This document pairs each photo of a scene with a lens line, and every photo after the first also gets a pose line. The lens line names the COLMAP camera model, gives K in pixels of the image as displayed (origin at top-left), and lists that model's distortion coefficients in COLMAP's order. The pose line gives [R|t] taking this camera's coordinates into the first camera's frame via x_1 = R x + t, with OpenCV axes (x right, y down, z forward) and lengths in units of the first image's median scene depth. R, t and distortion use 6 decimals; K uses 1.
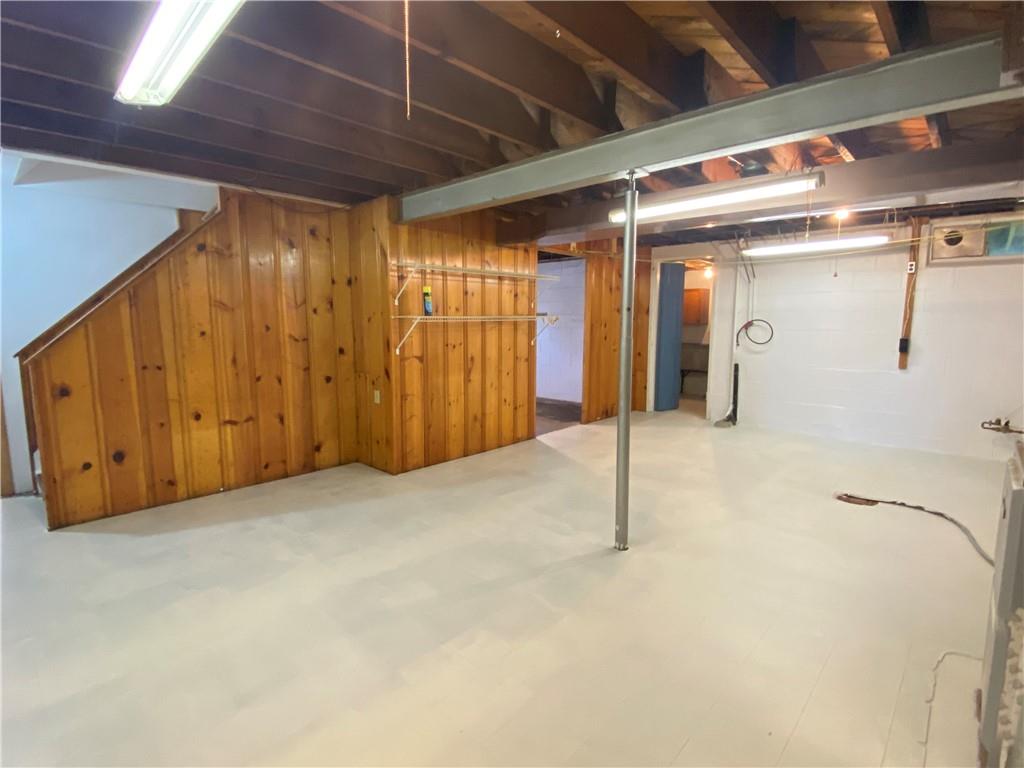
lens RADIAL K [[509.0, 0, 512.0], [0, 509.0, 384.0], [0, 0, 1]] dist [0.071897, -0.054505]
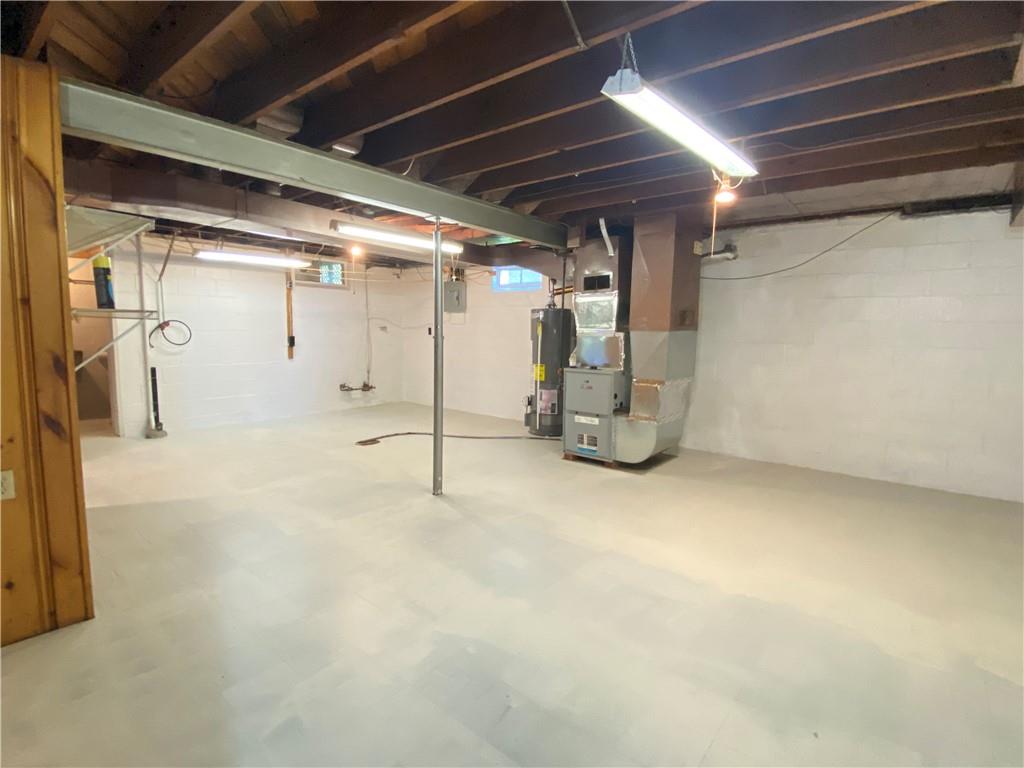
lens RADIAL K [[509.0, 0, 512.0], [0, 509.0, 384.0], [0, 0, 1]] dist [0.071897, -0.054505]
pose [[-0.062557, -0.110653, 0.991888, -0.658858], [0.111217, 0.986872, 0.117108, -0.058574], [-0.991825, 0.117641, -0.049429, 0.510562]]
